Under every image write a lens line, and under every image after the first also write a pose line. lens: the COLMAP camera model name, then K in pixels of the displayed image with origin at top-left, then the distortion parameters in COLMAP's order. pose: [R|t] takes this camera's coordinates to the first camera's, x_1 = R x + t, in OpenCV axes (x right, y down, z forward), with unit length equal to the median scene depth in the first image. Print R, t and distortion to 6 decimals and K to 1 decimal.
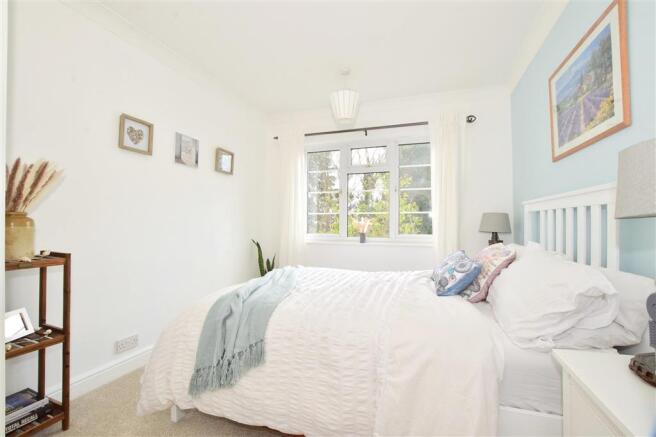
lens RADIAL K [[290.4, 0, 329.6], [0, 290.4, 221.3], [0, 0, 1]] dist [-0.032719, 0.005285]
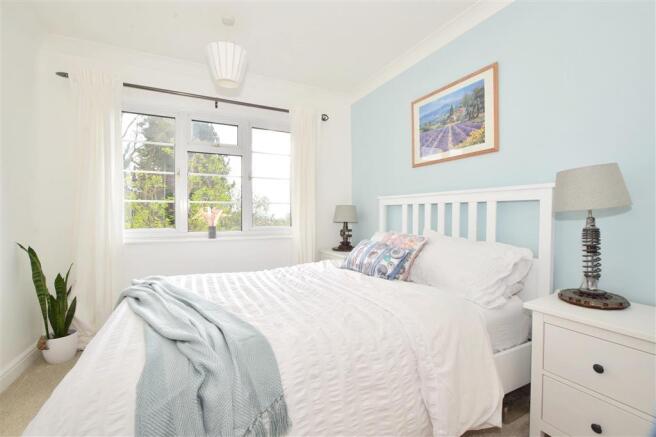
lens RADIAL K [[290.4, 0, 328.5], [0, 290.4, 221.9], [0, 0, 1]] dist [-0.032719, 0.005285]
pose [[0.693431, -0.016252, 0.720340, -0.529644], [-0.005540, 0.999596, 0.027886, 0.006260], [-0.720502, -0.023328, 0.693061, 0.421415]]
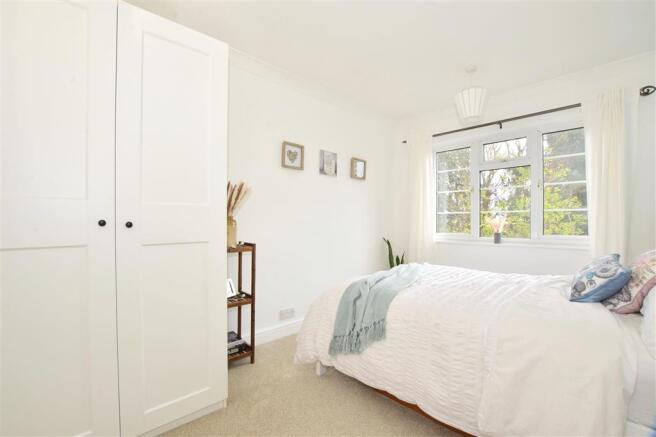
lens RADIAL K [[290.4, 0, 329.7], [0, 290.4, 221.4], [0, 0, 1]] dist [-0.032719, 0.005285]
pose [[0.895341, -0.003619, -0.445366, 0.090515], [0.004851, 0.999987, 0.001626, -0.002523], [0.445354, -0.003616, 0.895347, -0.159111]]
